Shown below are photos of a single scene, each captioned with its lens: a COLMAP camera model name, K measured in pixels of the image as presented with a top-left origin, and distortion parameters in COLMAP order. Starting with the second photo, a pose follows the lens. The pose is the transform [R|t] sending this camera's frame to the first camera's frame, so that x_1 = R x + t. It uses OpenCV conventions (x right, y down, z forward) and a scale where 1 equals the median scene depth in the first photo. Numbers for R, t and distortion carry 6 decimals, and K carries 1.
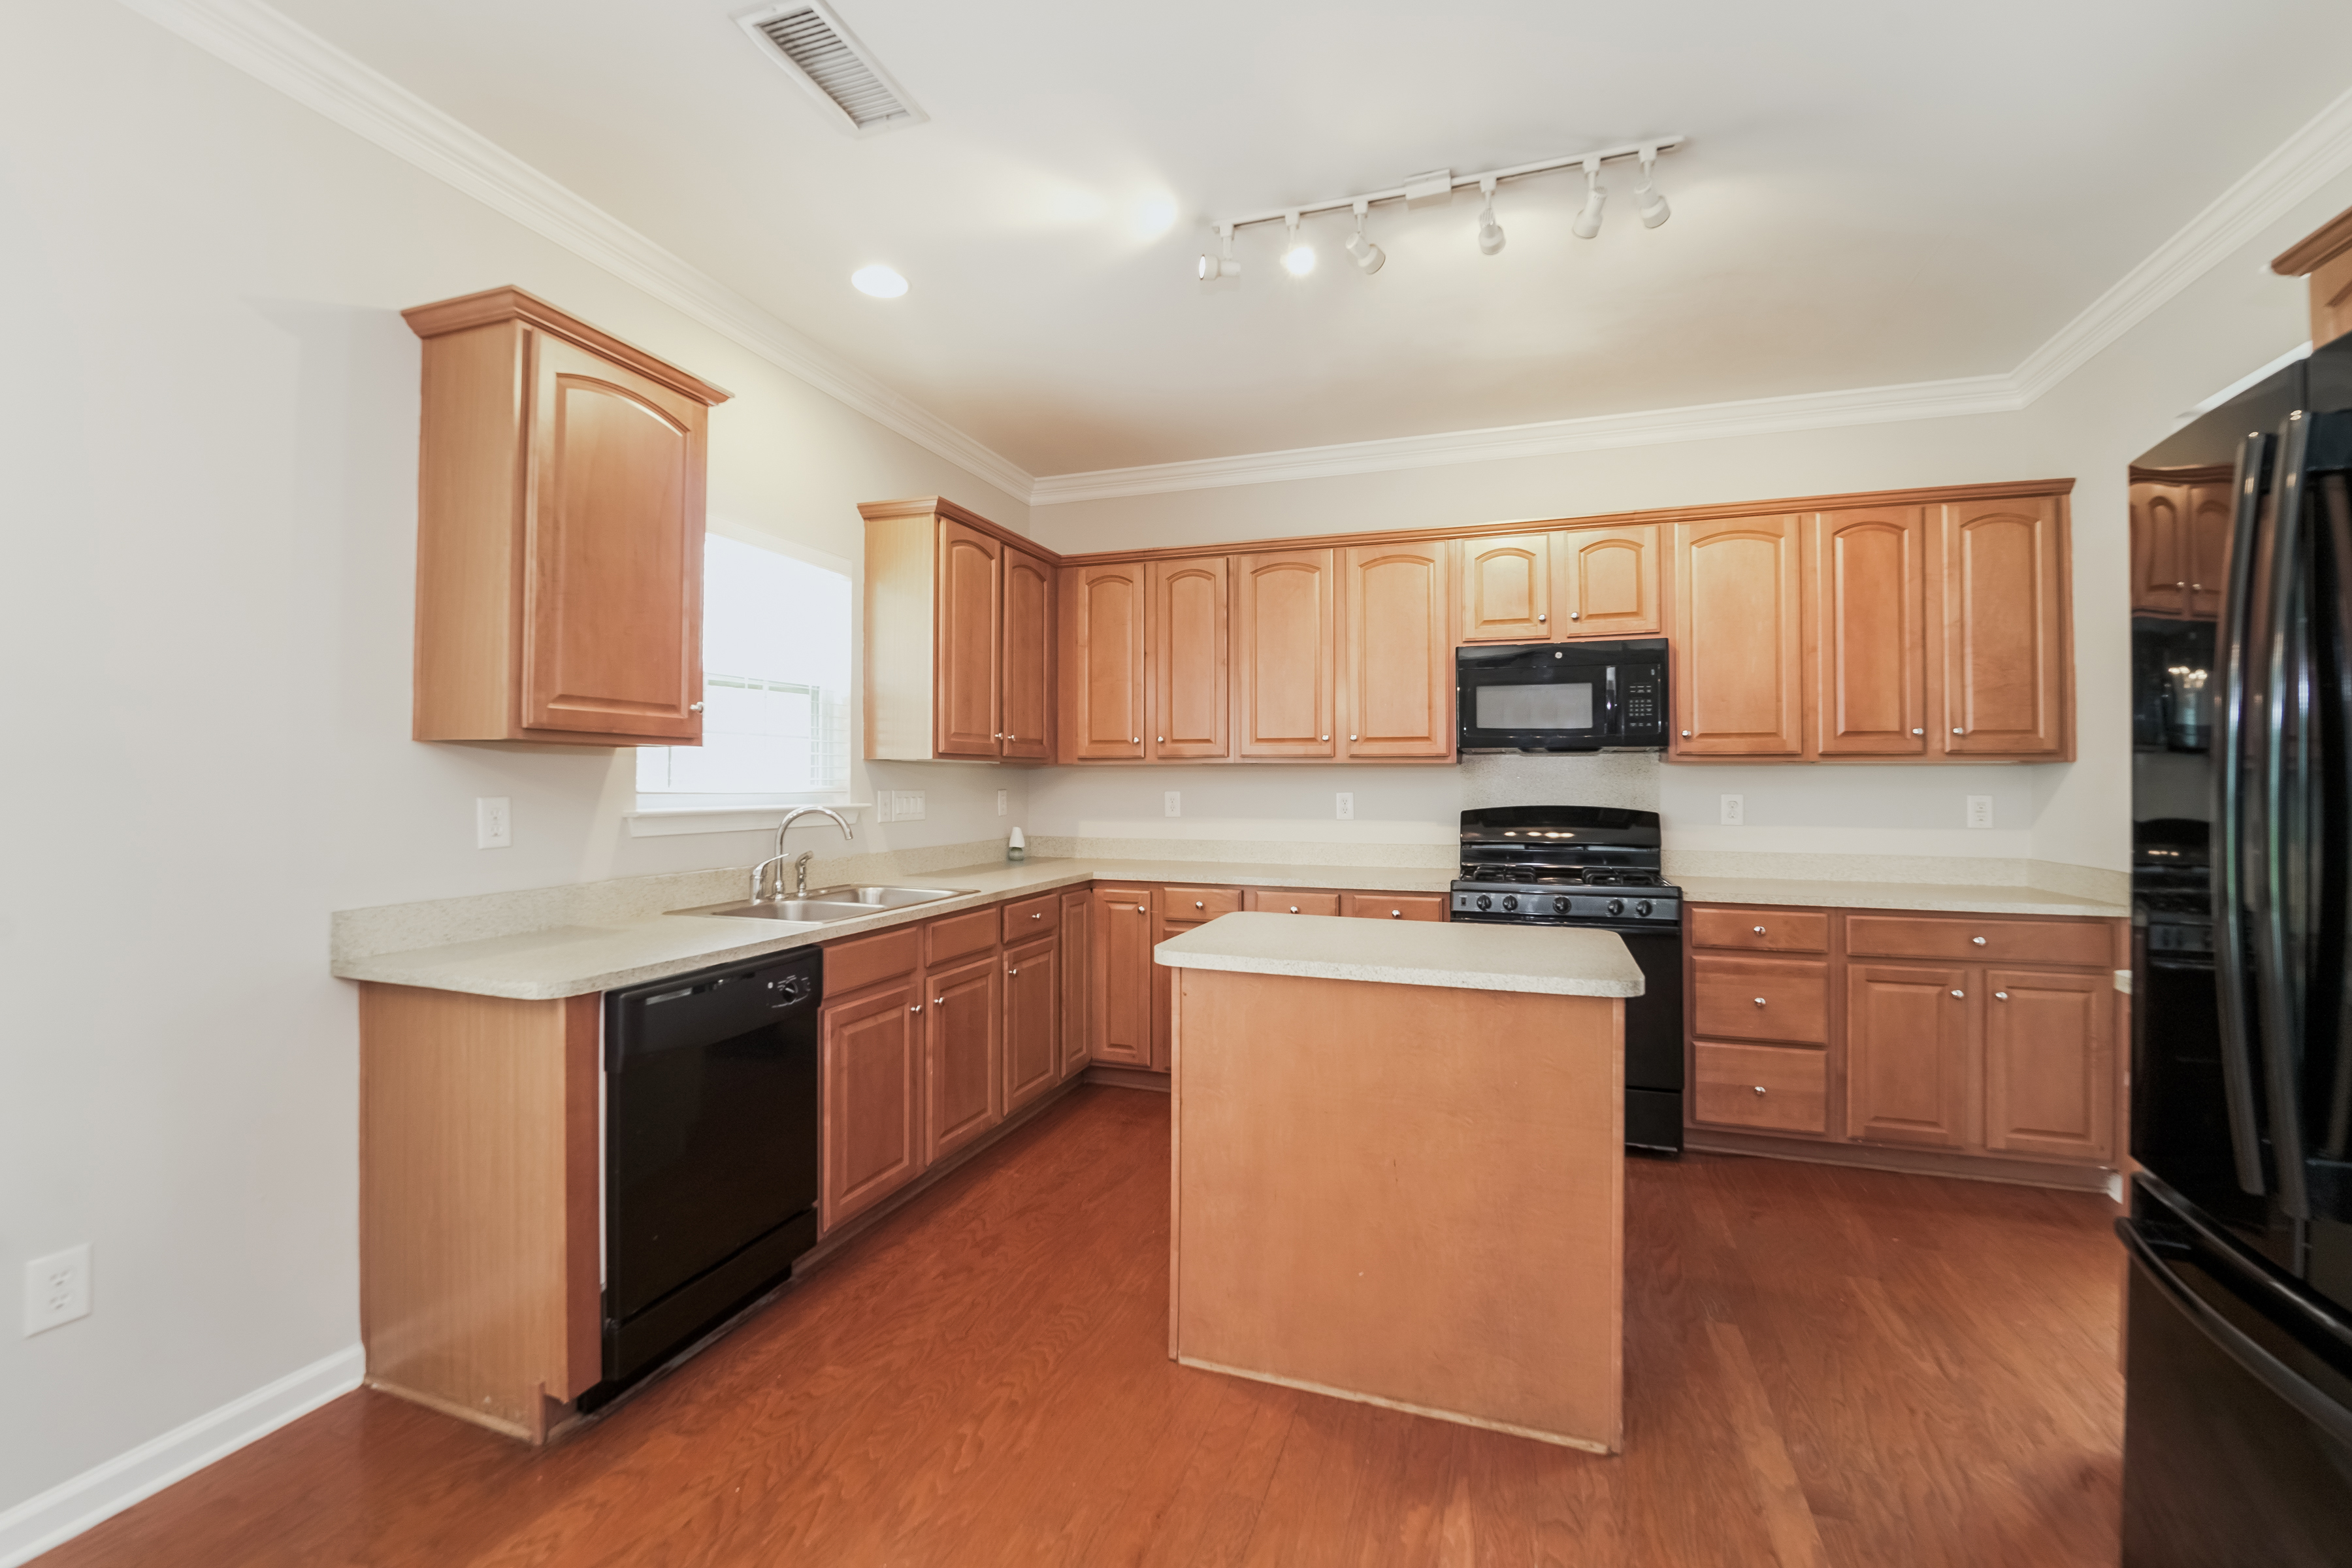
lens RADIAL K [[971.1, 0, 1182.1], [0, 971.1, 747.3], [0, 0, 1]] dist [-0.002870, -0.000007]
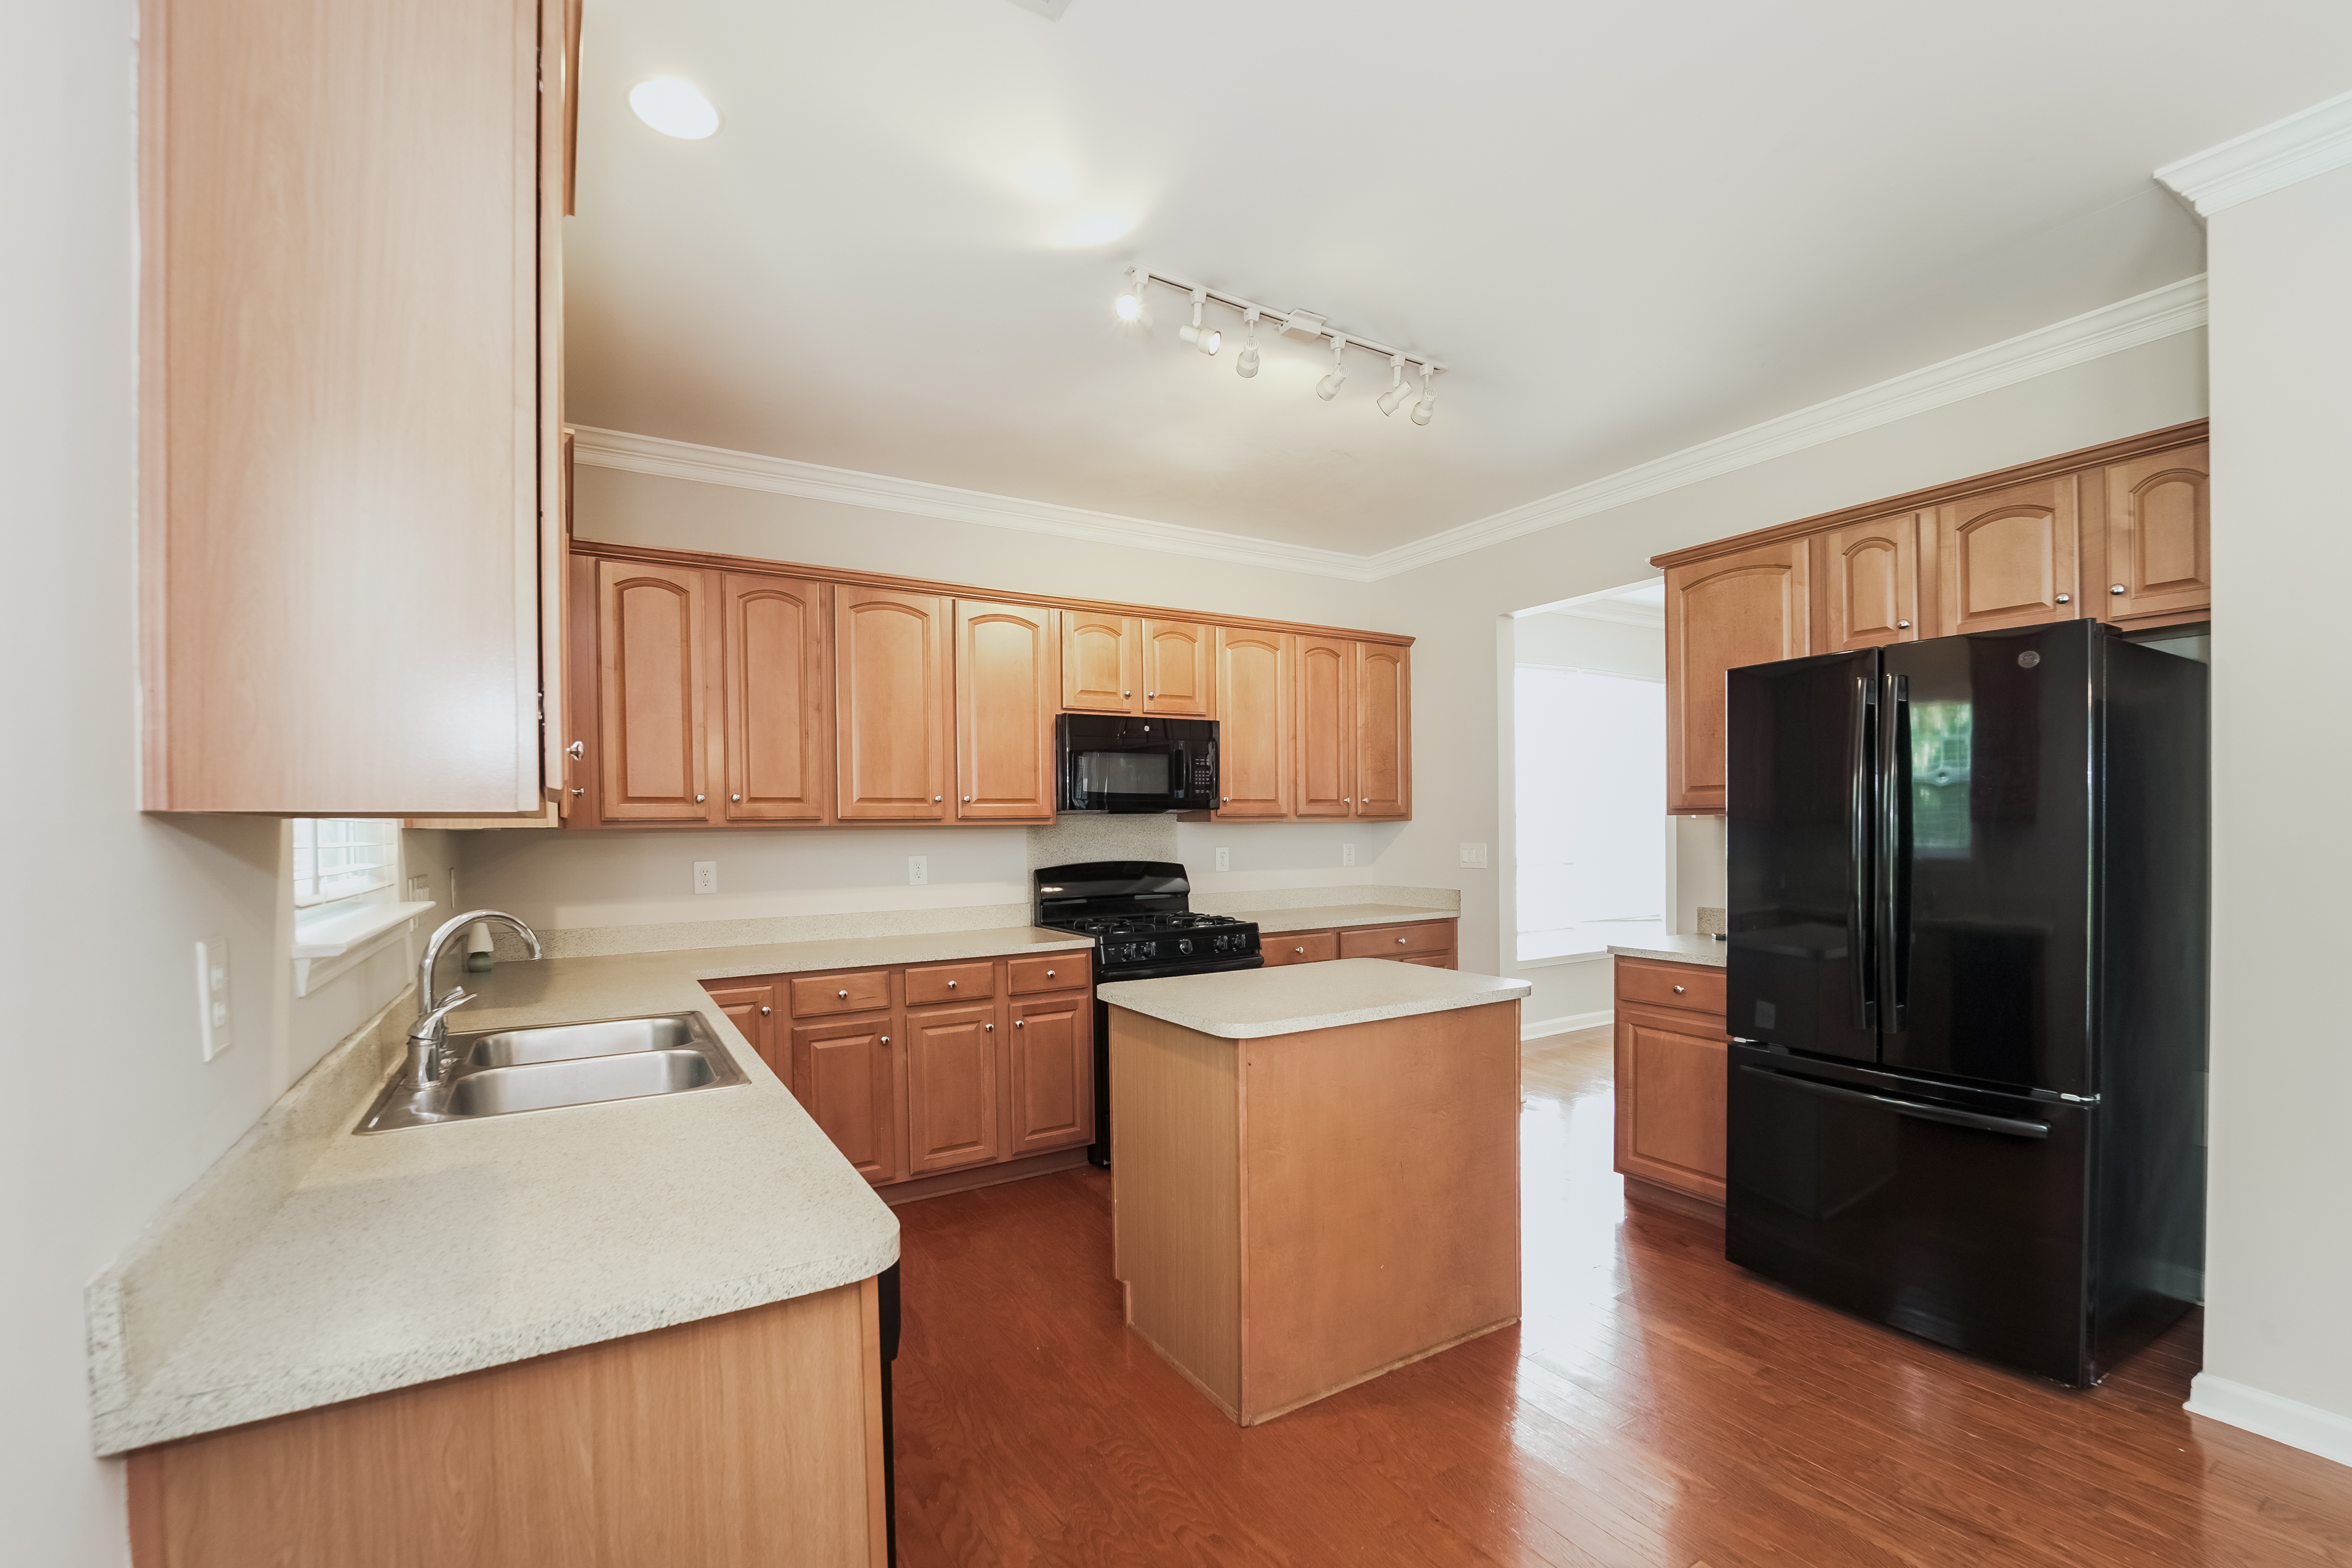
lens RADIAL K [[992.2, 0, 1144.4], [0, 992.2, 800.0], [0, 0, 1]] dist [-0.000744, 0.000125]
pose [[0.655022, 0.008846, 0.755558, -0.486986], [-0.011478, 0.999933, -0.001756, -0.009549], [-0.755522, -0.007522, 0.655080, 0.245900]]
